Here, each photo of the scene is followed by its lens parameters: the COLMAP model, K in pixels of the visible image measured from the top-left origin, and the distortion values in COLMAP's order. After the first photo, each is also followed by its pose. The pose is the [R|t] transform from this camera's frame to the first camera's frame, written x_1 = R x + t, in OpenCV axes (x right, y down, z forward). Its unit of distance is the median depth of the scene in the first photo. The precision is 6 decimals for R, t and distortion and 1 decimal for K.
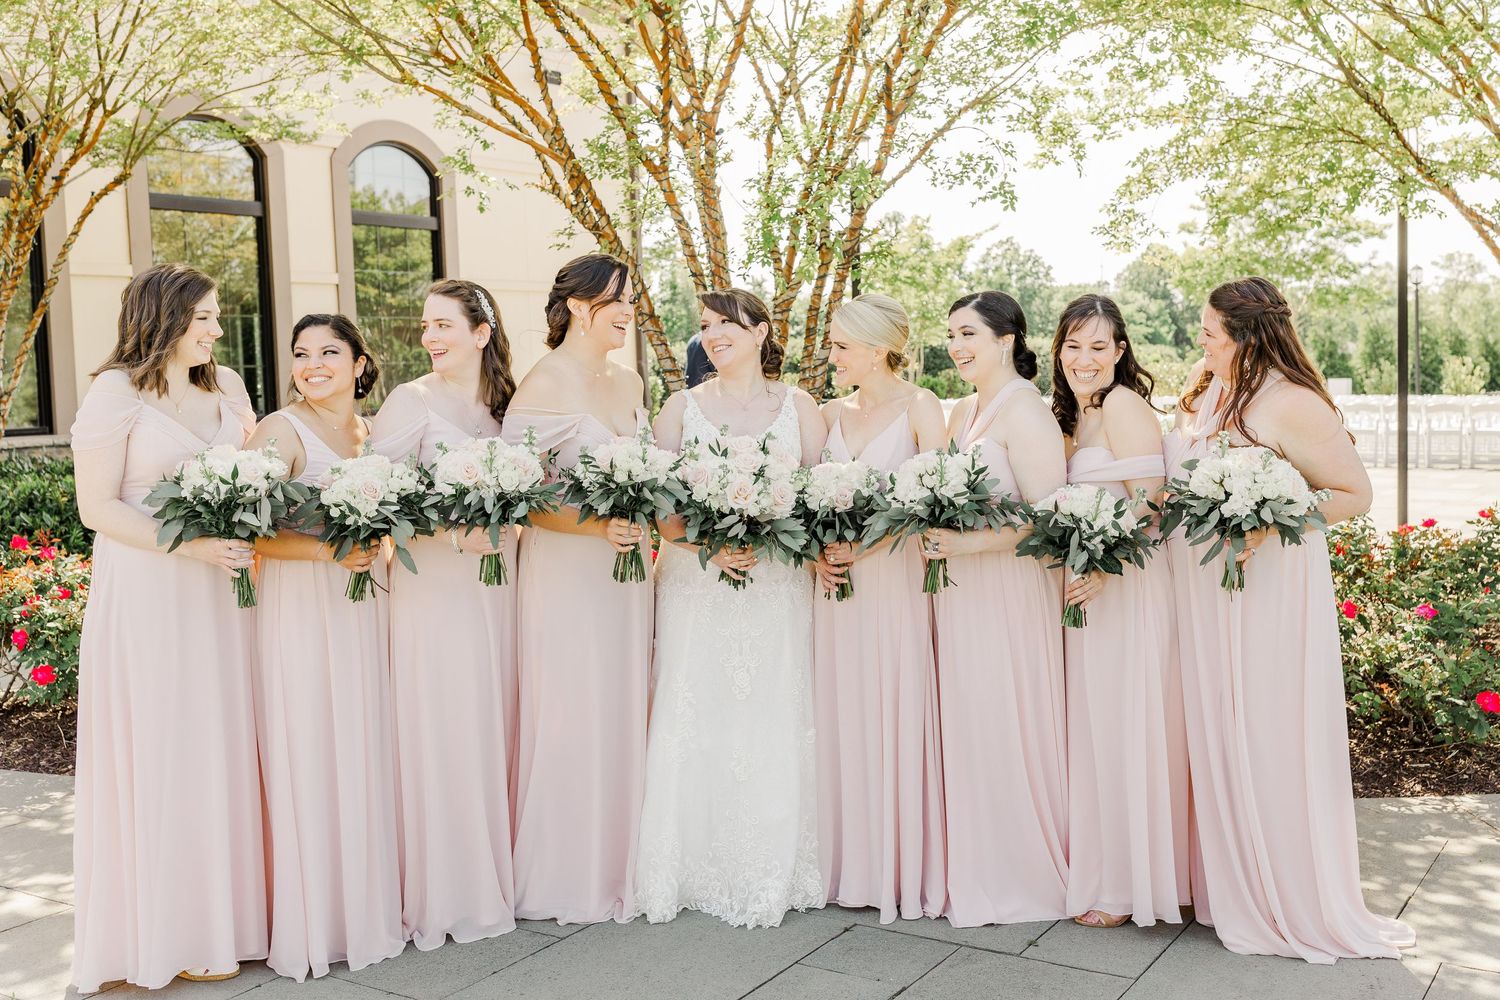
lens RADIAL K [[1497.0, 0, 809.0], [0, 1497.0, 482.2], [0, 0, 1]] dist [0.002297, 0.005924]
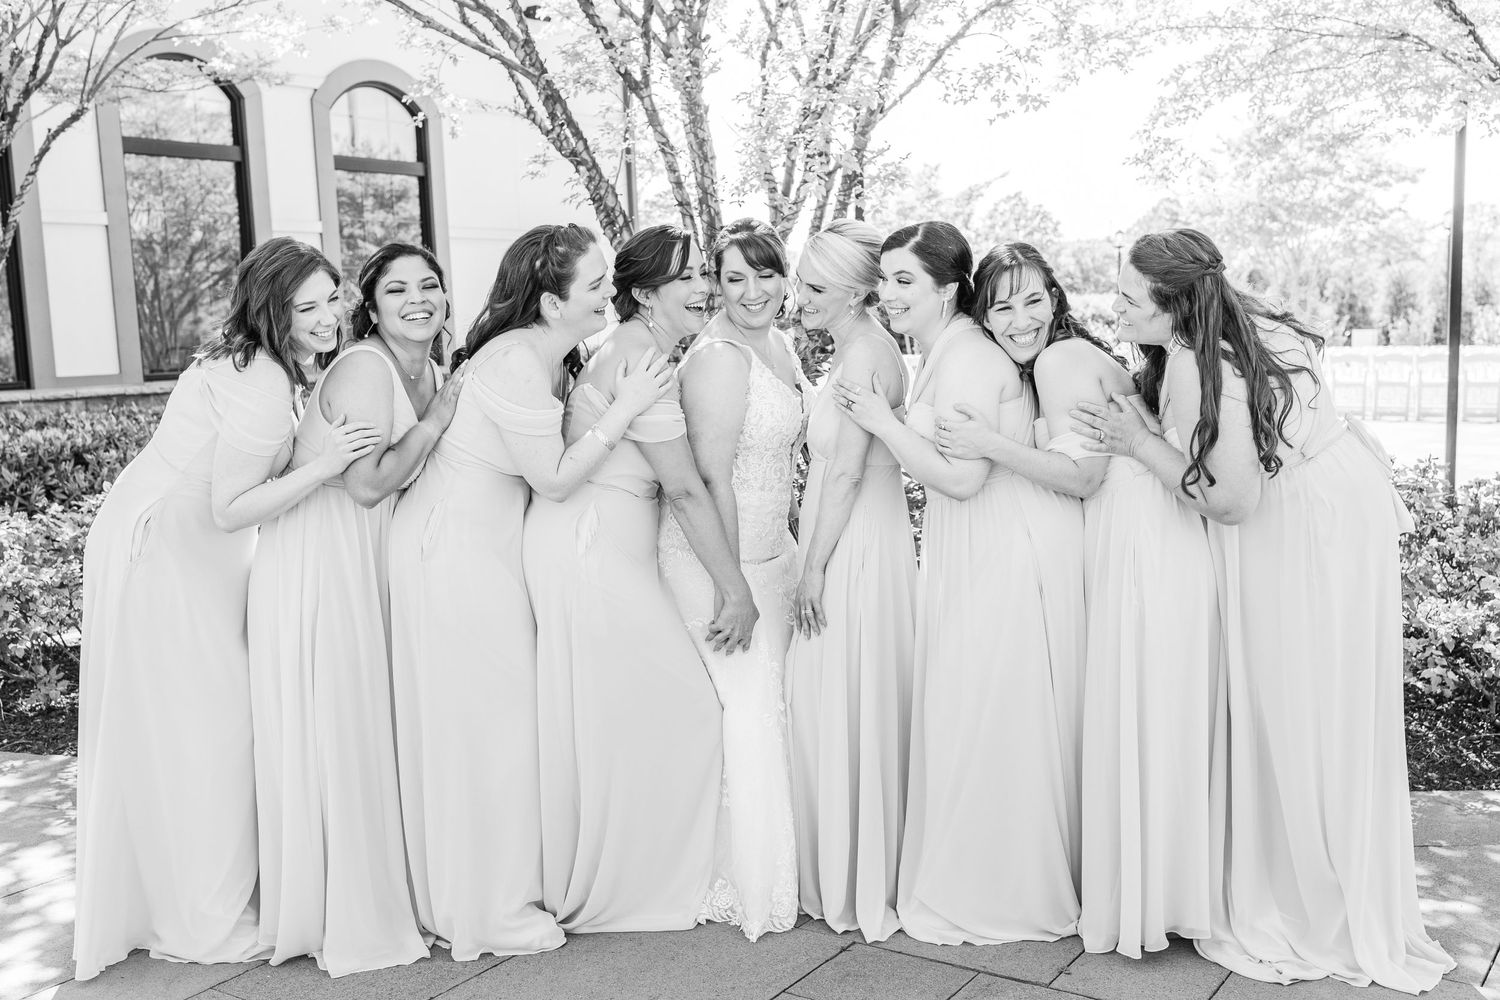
lens RADIAL K [[1492.5, 0, 747.2], [0, 1492.5, 543.0], [0, 0, 1]] dist [0.005555, -0.002109]
pose [[0.999016, 0.000610, -0.044348, 0.003788], [0.002413, 0.997678, 0.068068, 0.004534], [0.044287, -0.068108, 0.996695, 0.079726]]
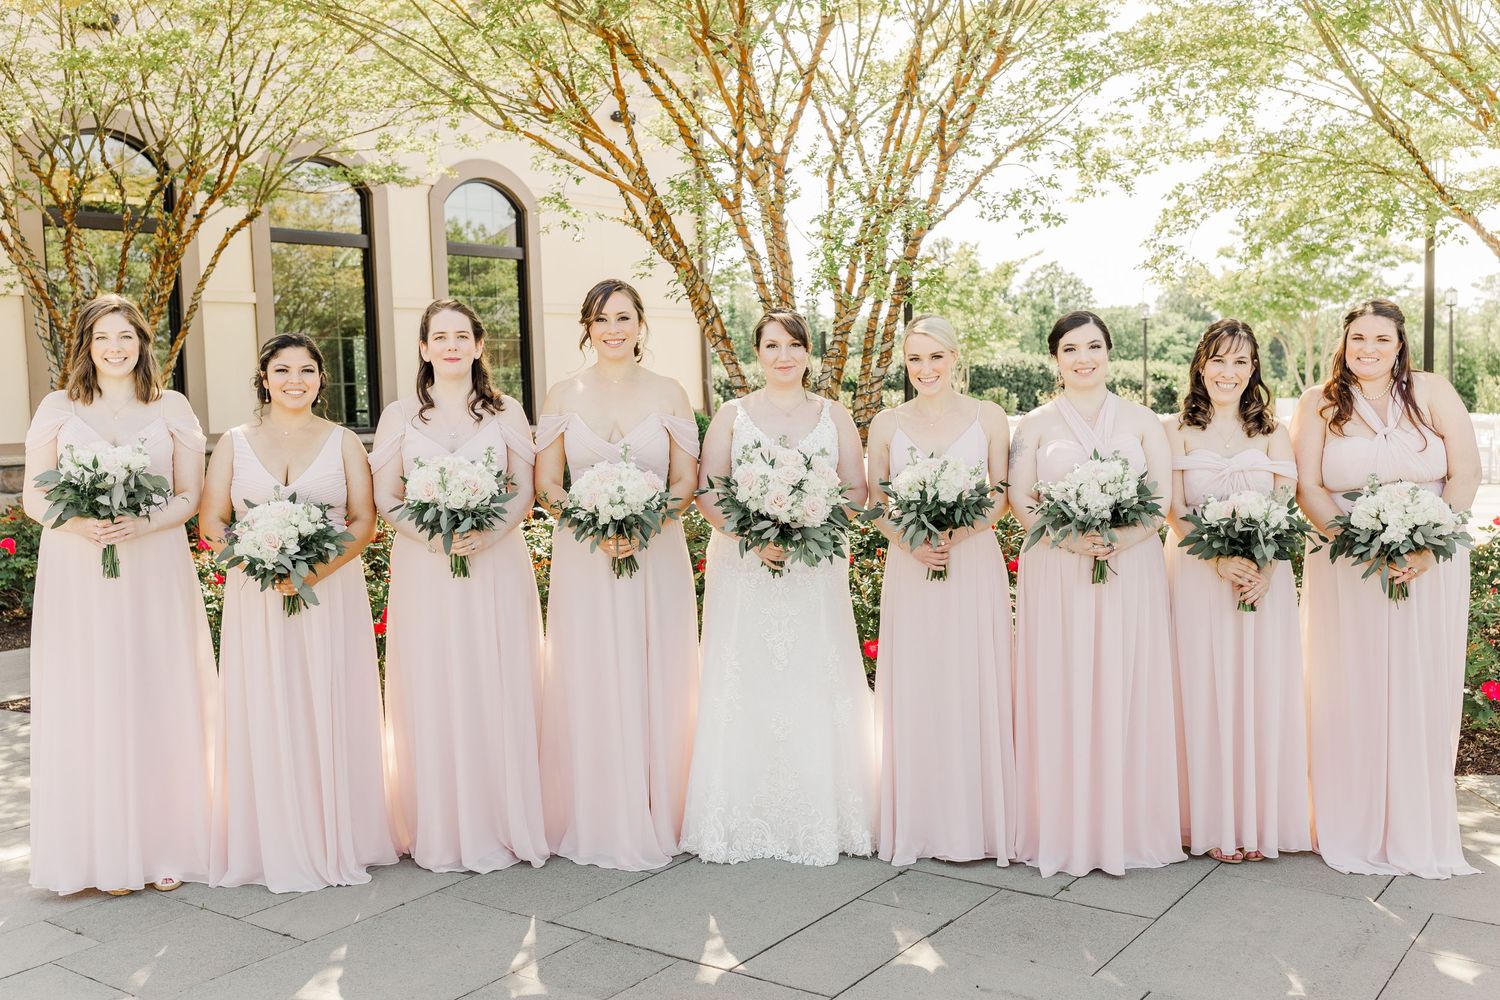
lens RADIAL K [[1412.6, 0, 753.4], [0, 1412.6, 518.8], [0, 0, 1]] dist [0.001532, 0.001862]
pose [[0.997206, 0.008345, -0.074227, -0.004593], [-0.007077, 0.999825, 0.017332, 0.004431], [0.074359, -0.016758, 0.997091, -0.040596]]
